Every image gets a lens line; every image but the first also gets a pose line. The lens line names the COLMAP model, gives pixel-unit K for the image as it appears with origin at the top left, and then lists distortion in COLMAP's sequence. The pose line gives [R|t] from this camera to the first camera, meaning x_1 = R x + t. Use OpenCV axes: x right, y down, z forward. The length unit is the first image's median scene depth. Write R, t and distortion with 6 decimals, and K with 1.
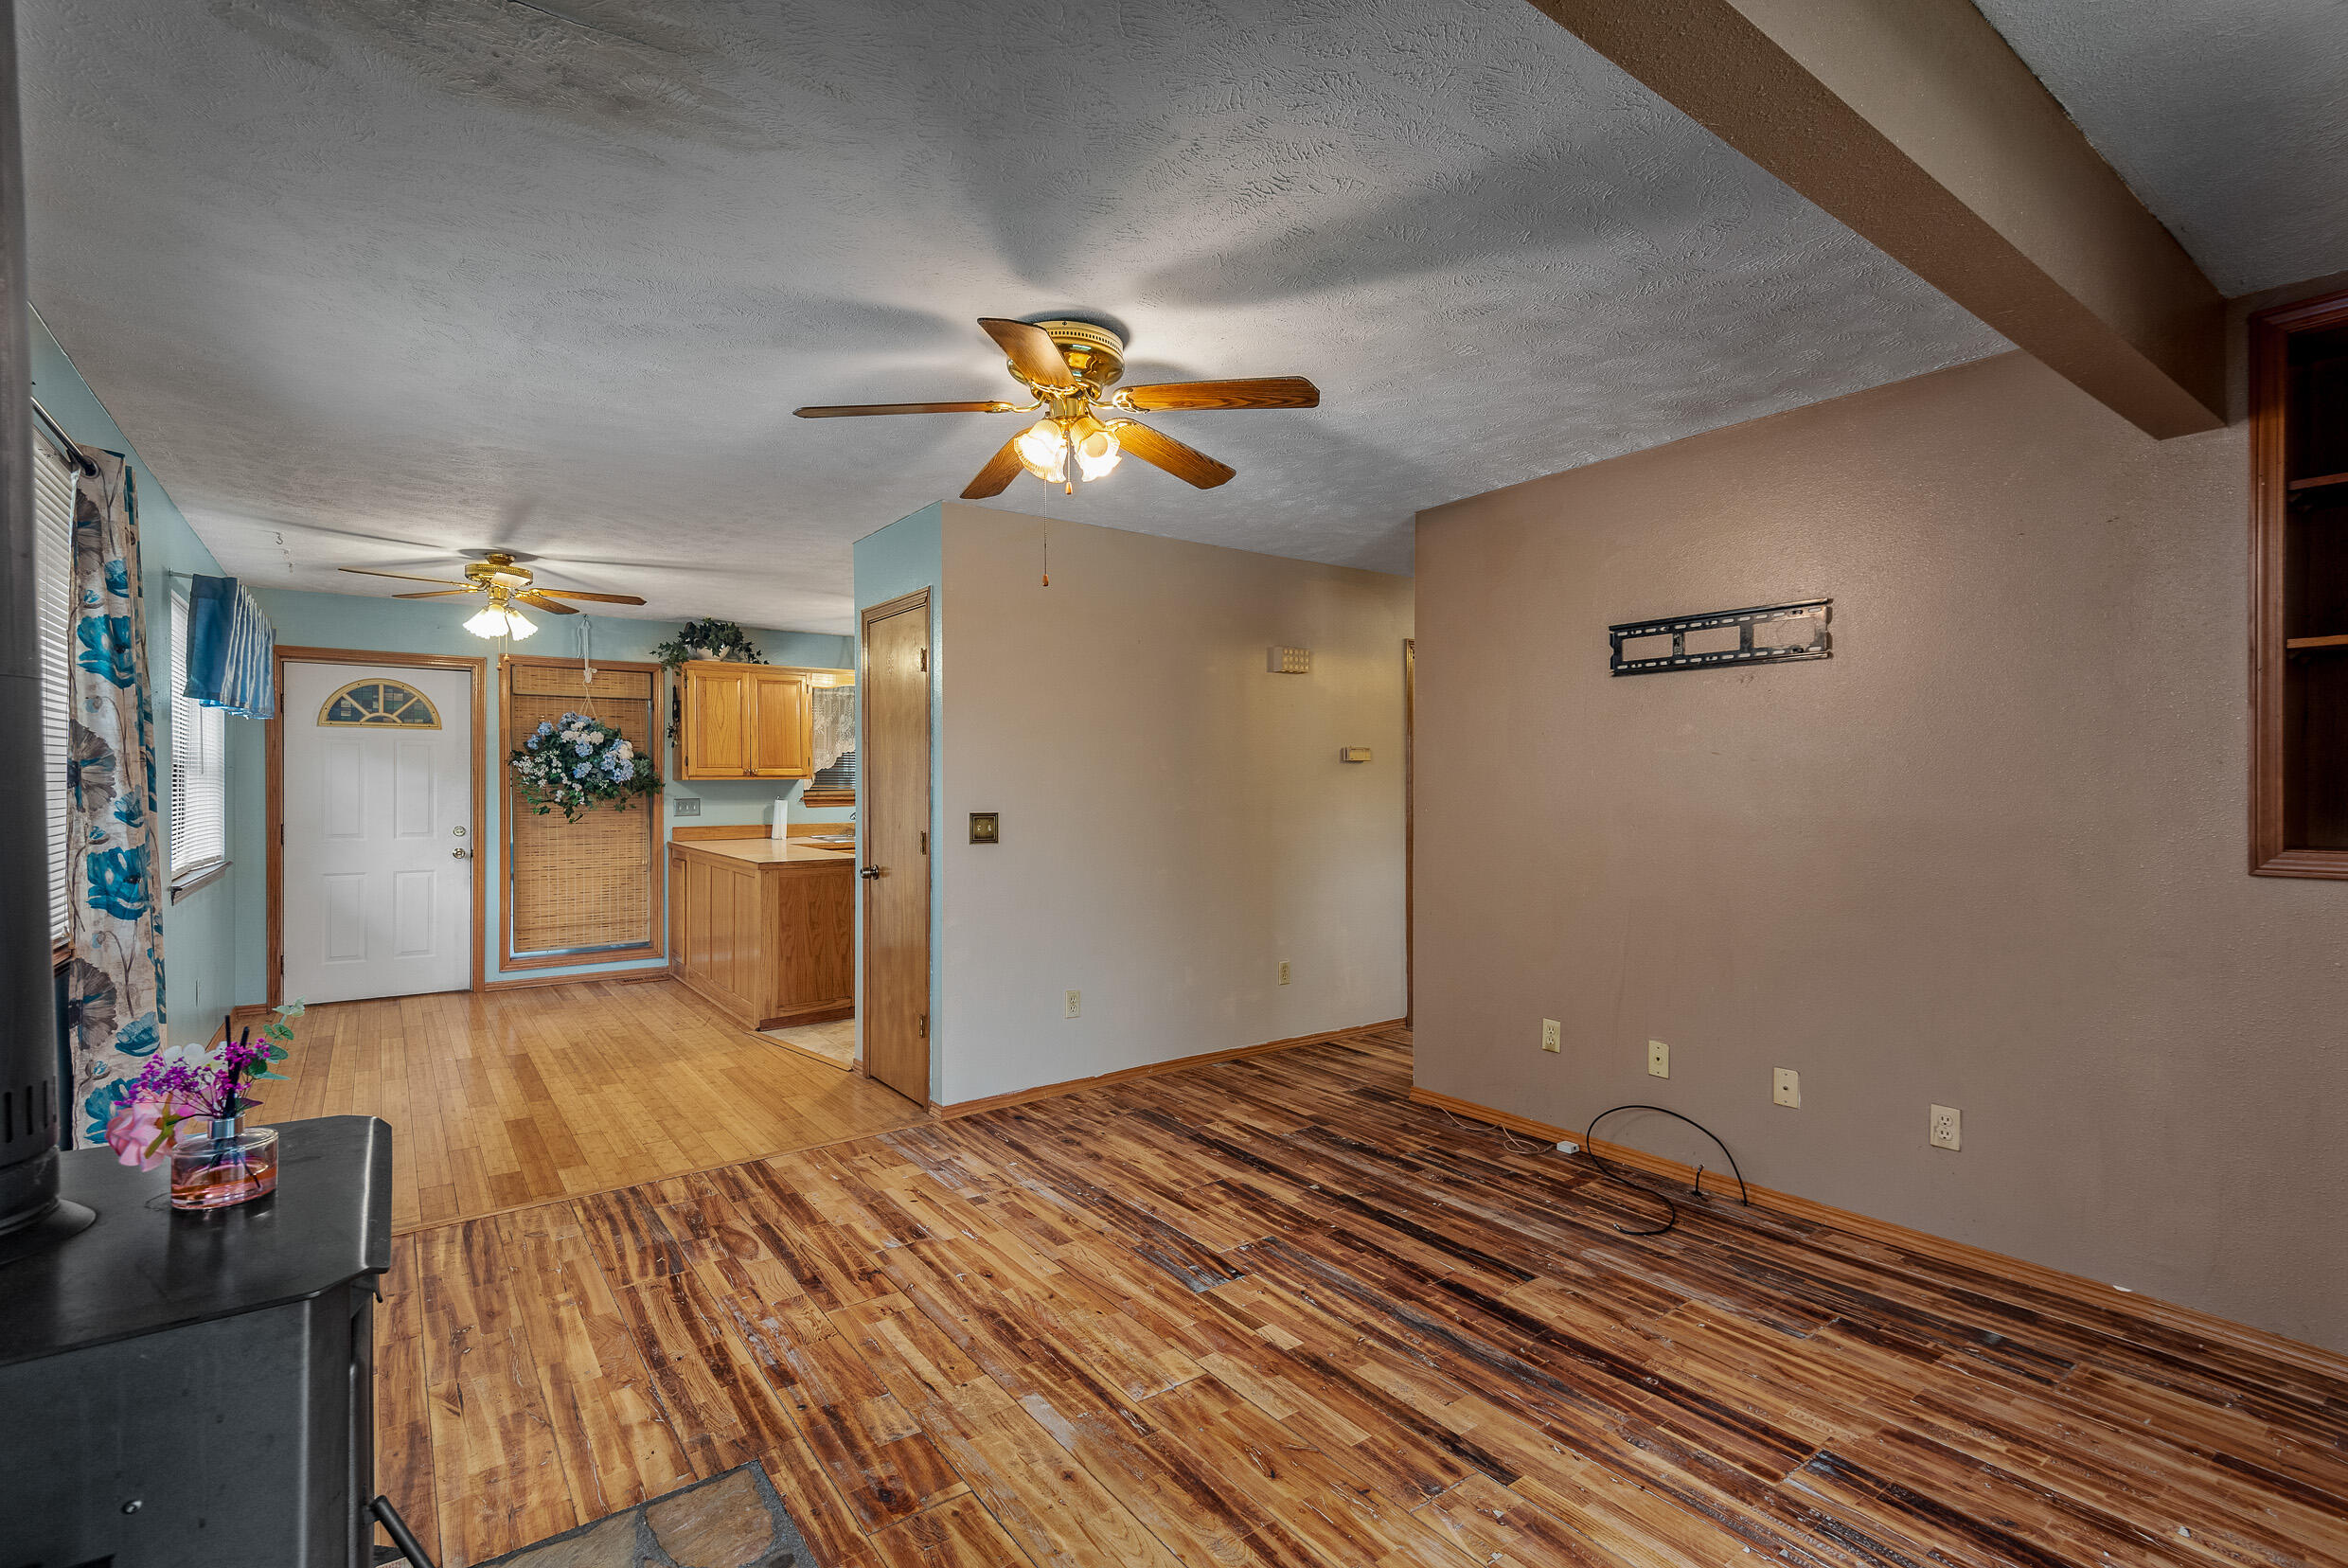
lens RADIAL K [[1077.2, 0, 1185.6], [0, 1077.2, 780.6], [0, 0, 1]] dist [0.012593, -0.000422]
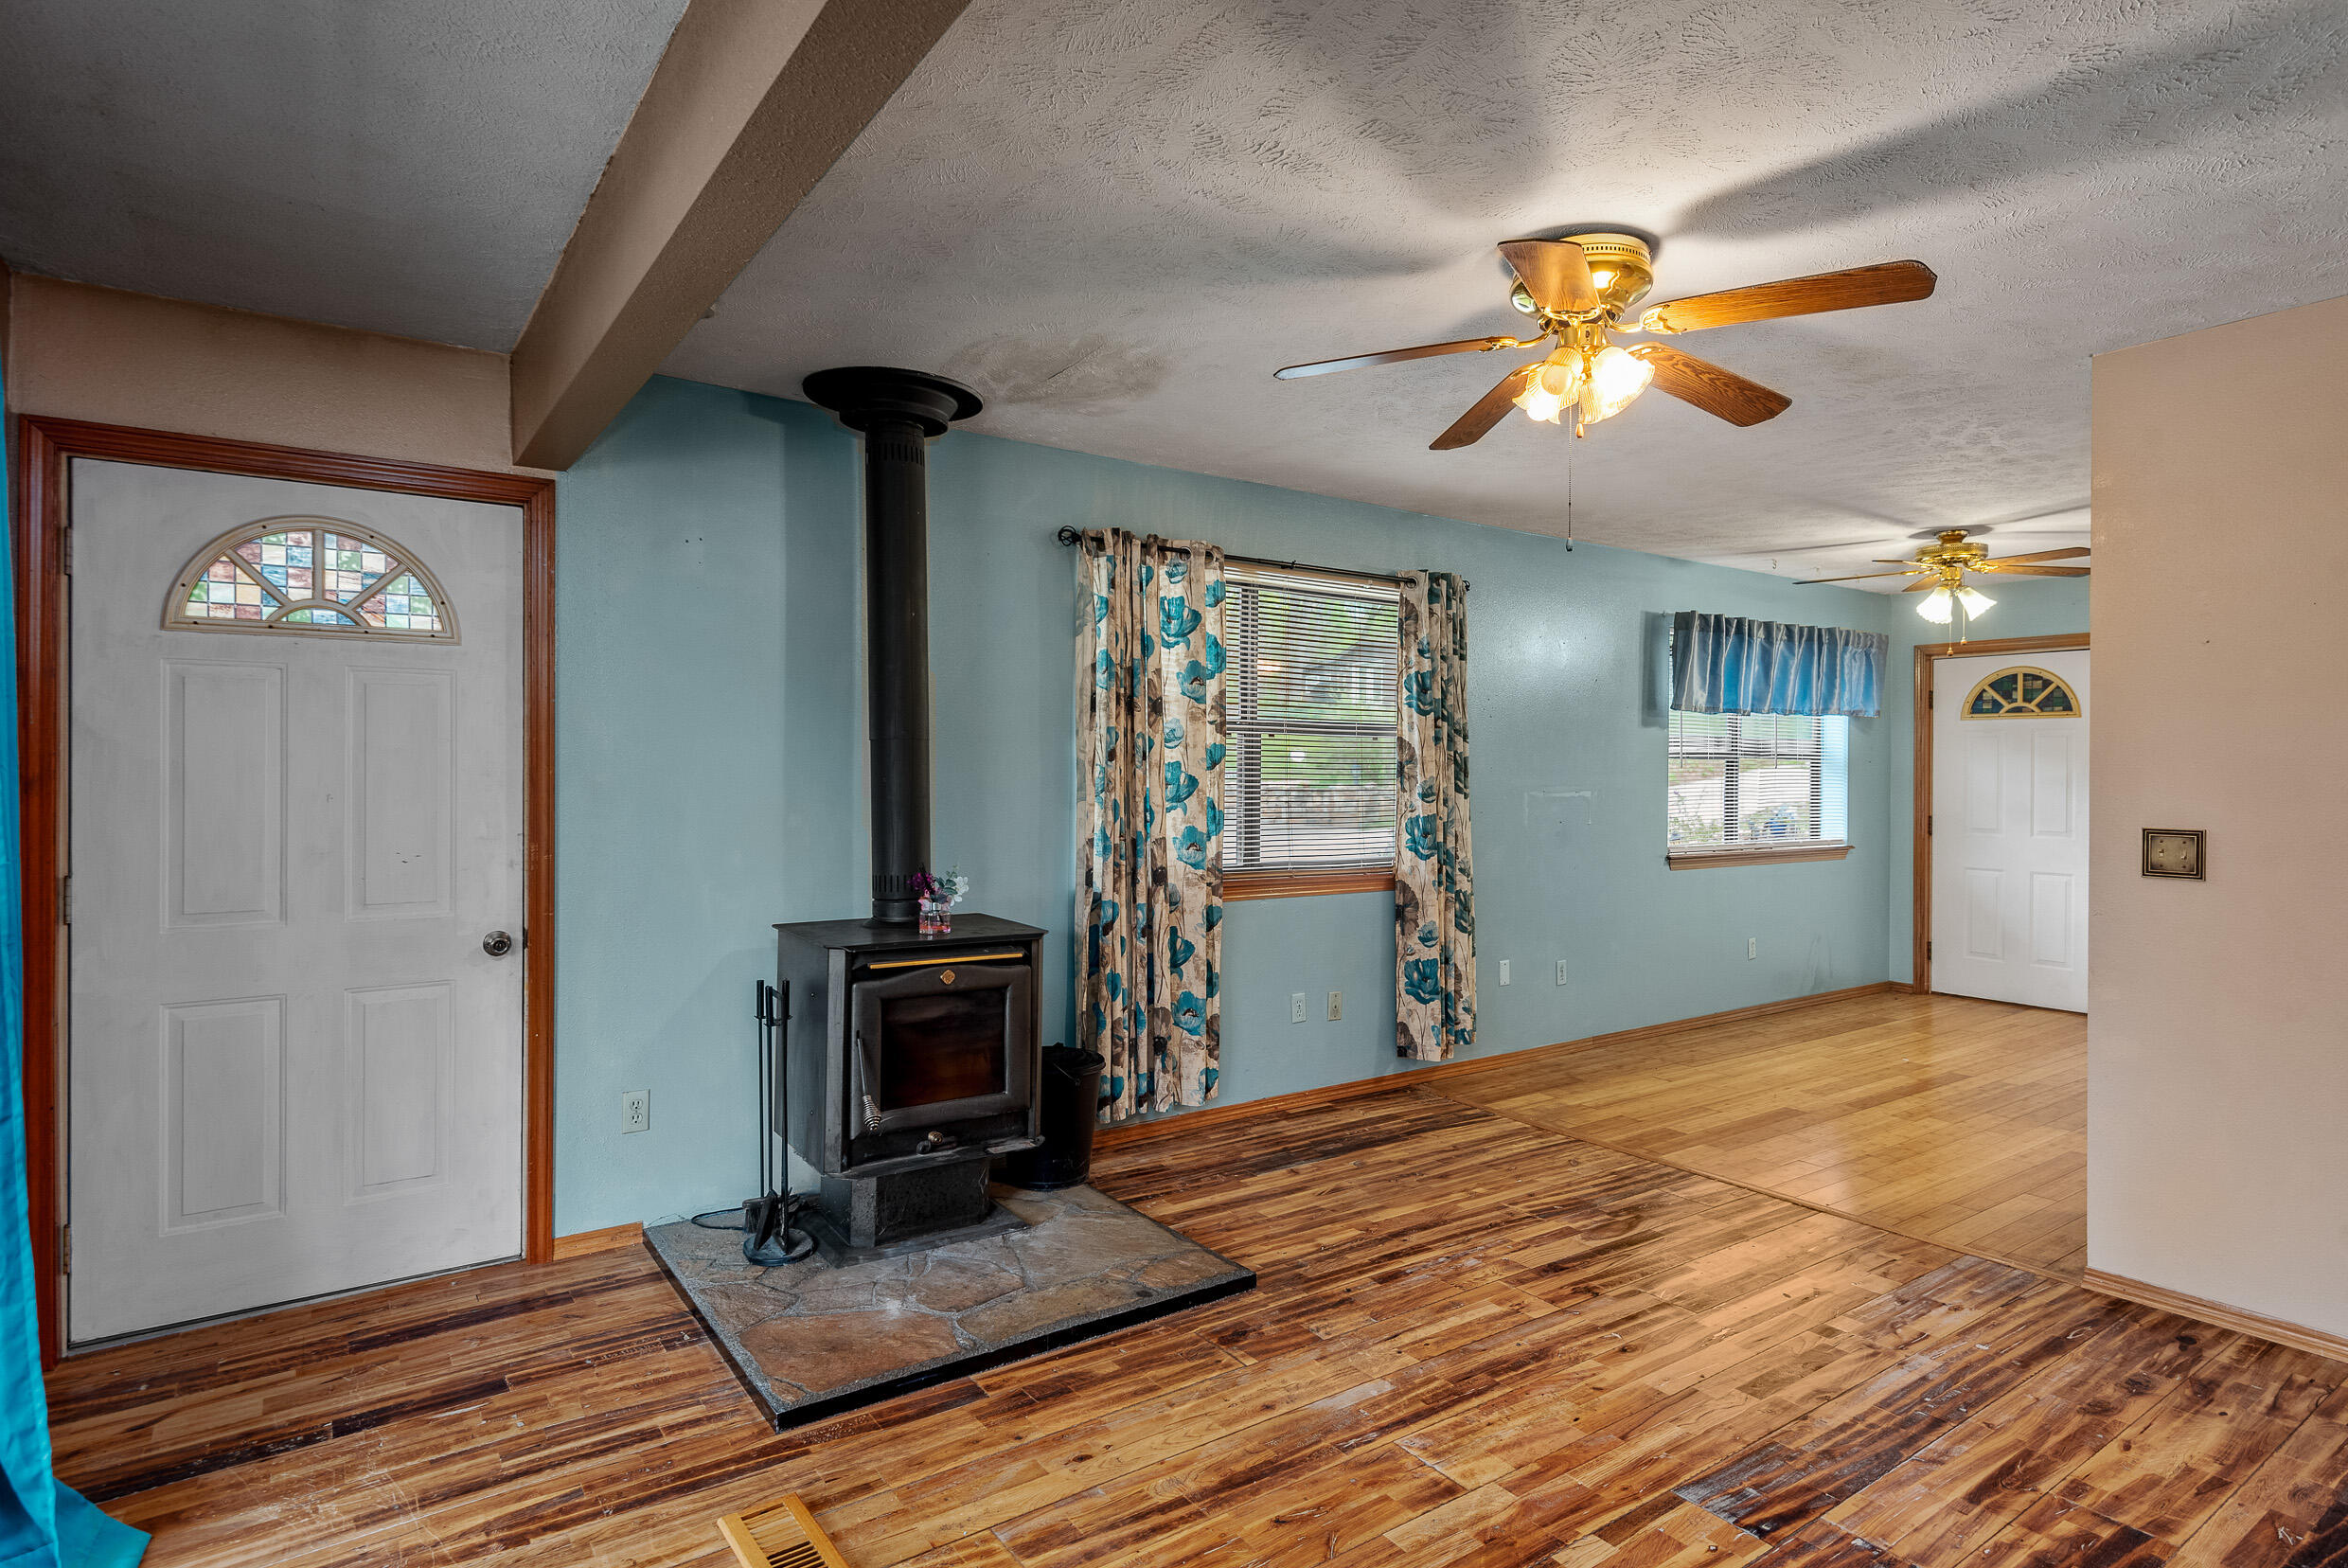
lens RADIAL K [[1223.2, 0, 1174.0], [0, 1223.2, 784.0], [0, 0, 1]] dist [0.041761, -0.026037]
pose [[-0.029392, 0.014364, -0.999465, 0.834891], [-0.004667, 0.999884, 0.014508, -0.008840], [0.999557, 0.005091, -0.029321, 0.683148]]
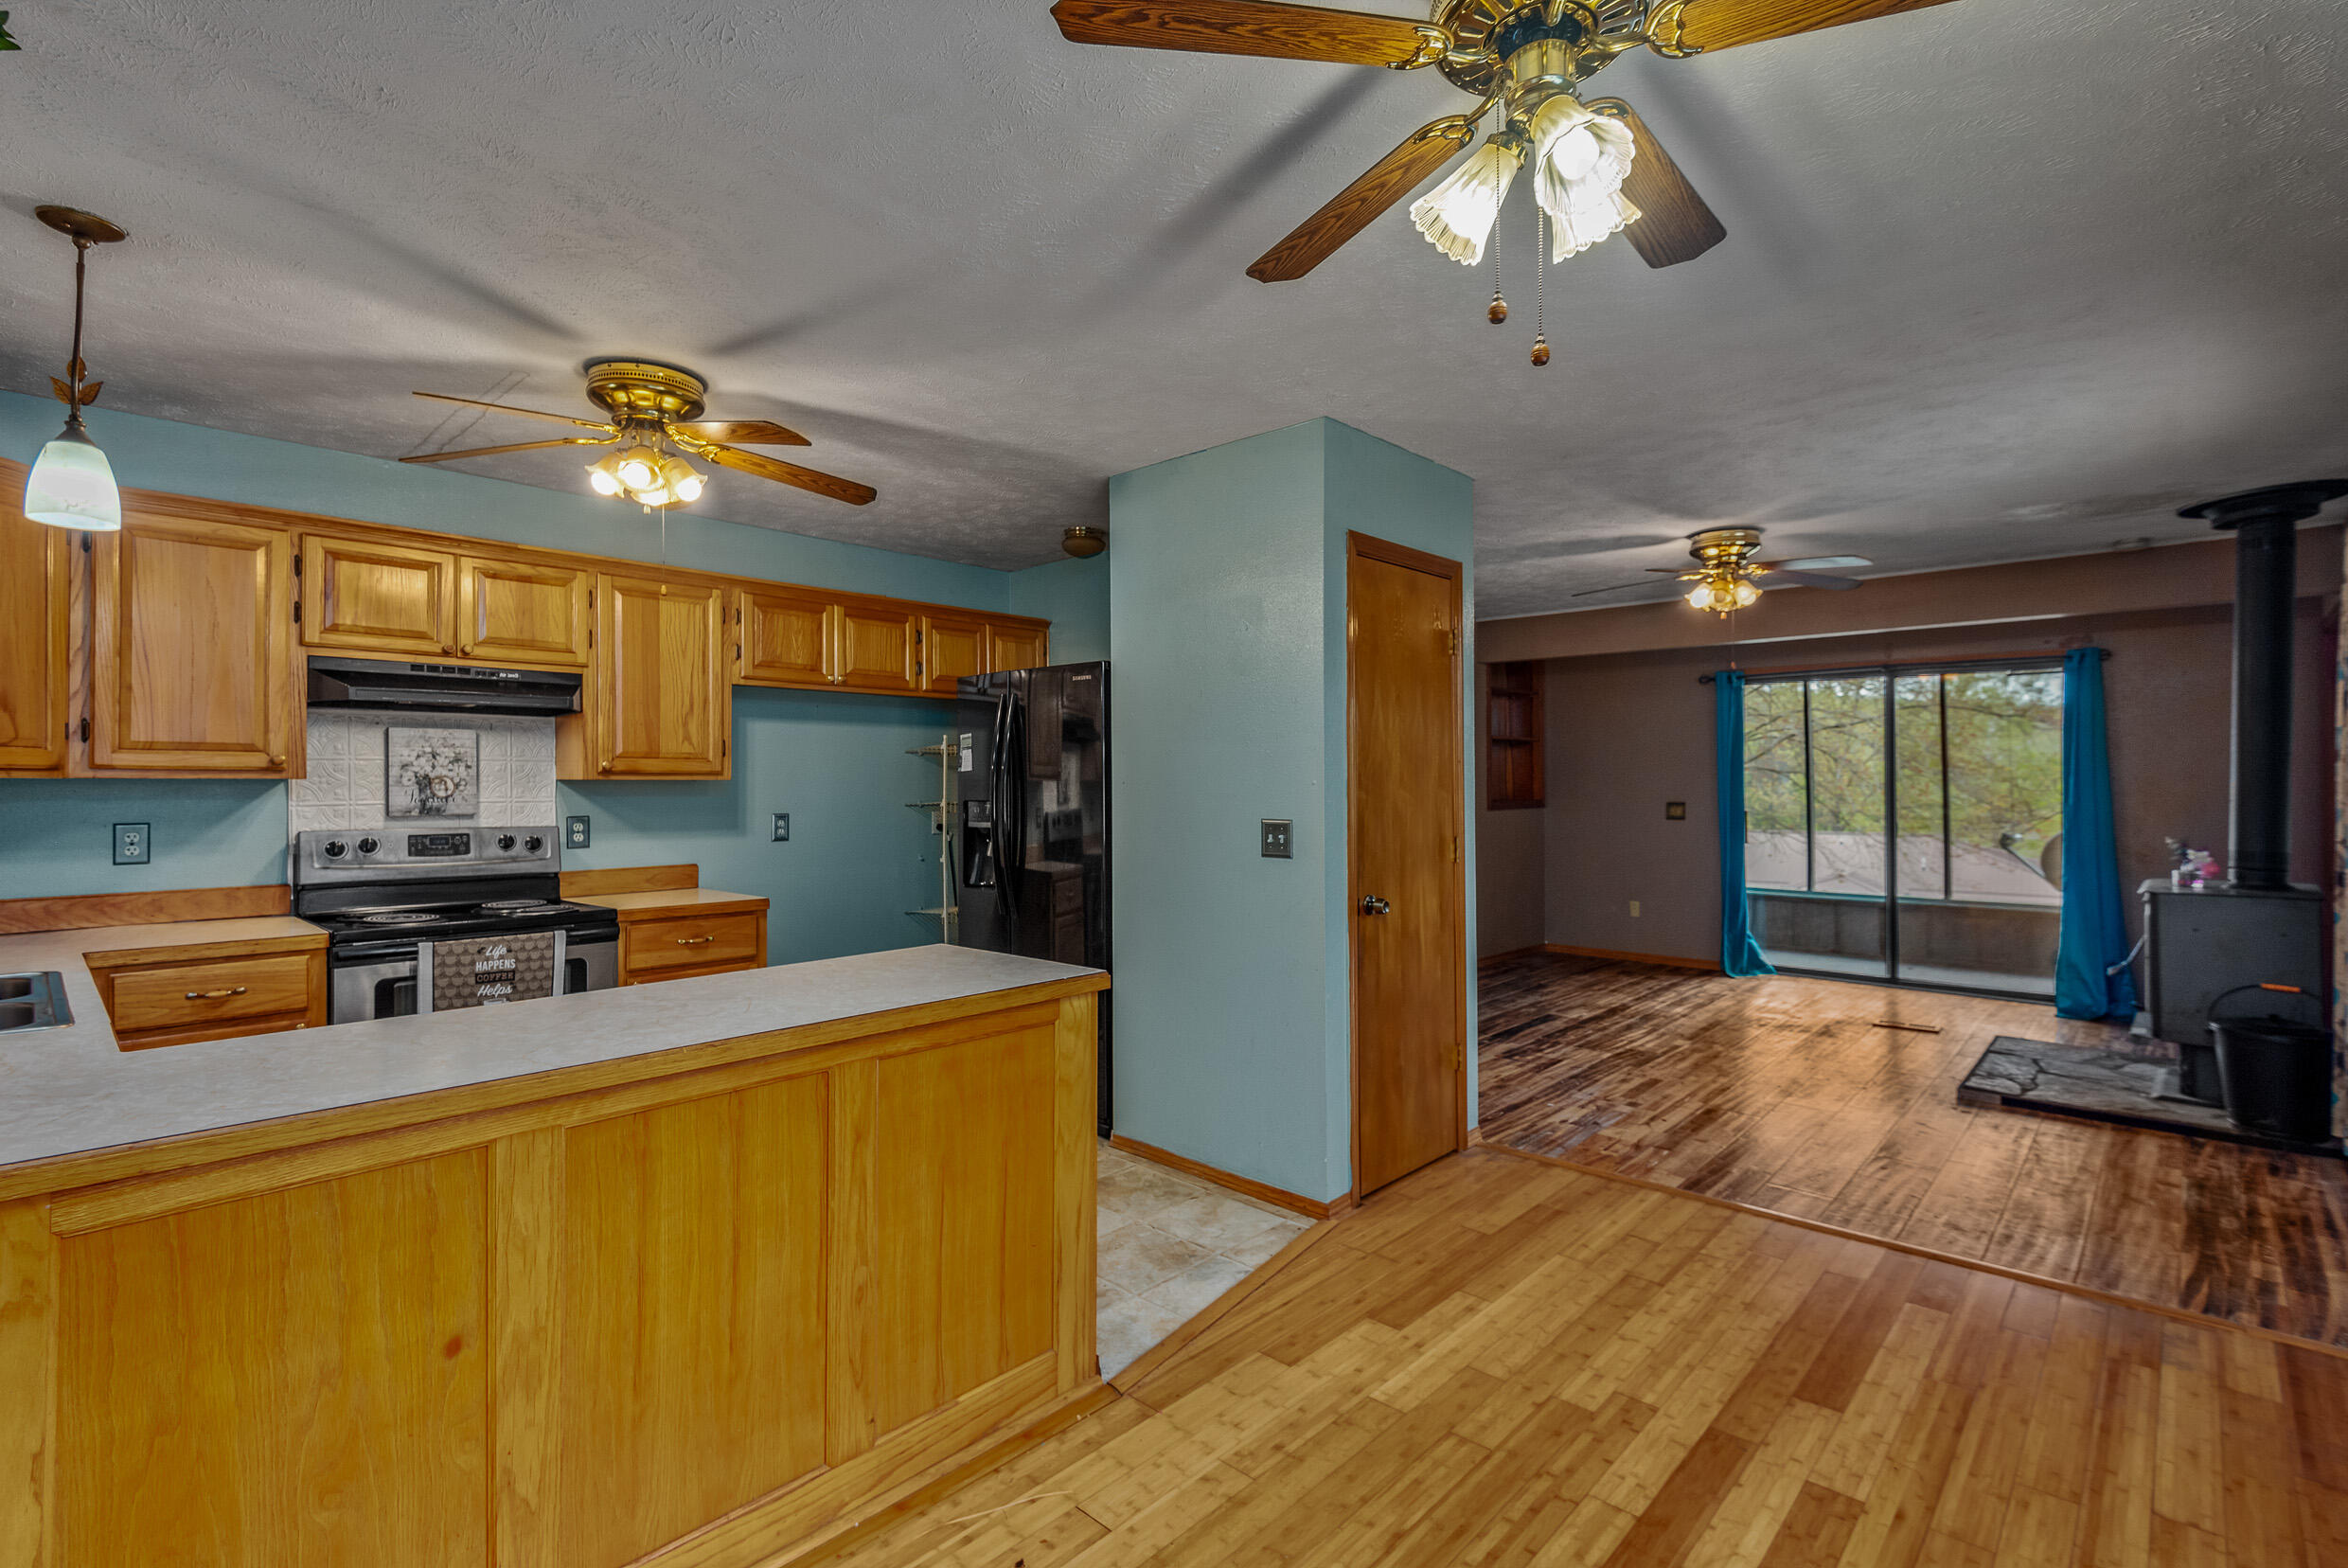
lens RADIAL K [[1077.2, 0, 1185.6], [0, 1077.2, 780.6], [0, 0, 1]] dist [0.012593, -0.000422]
pose [[-0.181562, 0.000409, 0.983380, -1.651191], [0.001124, 0.999999, -0.000208, 0.002921], [-0.983379, 0.001067, -0.181562, 2.130767]]
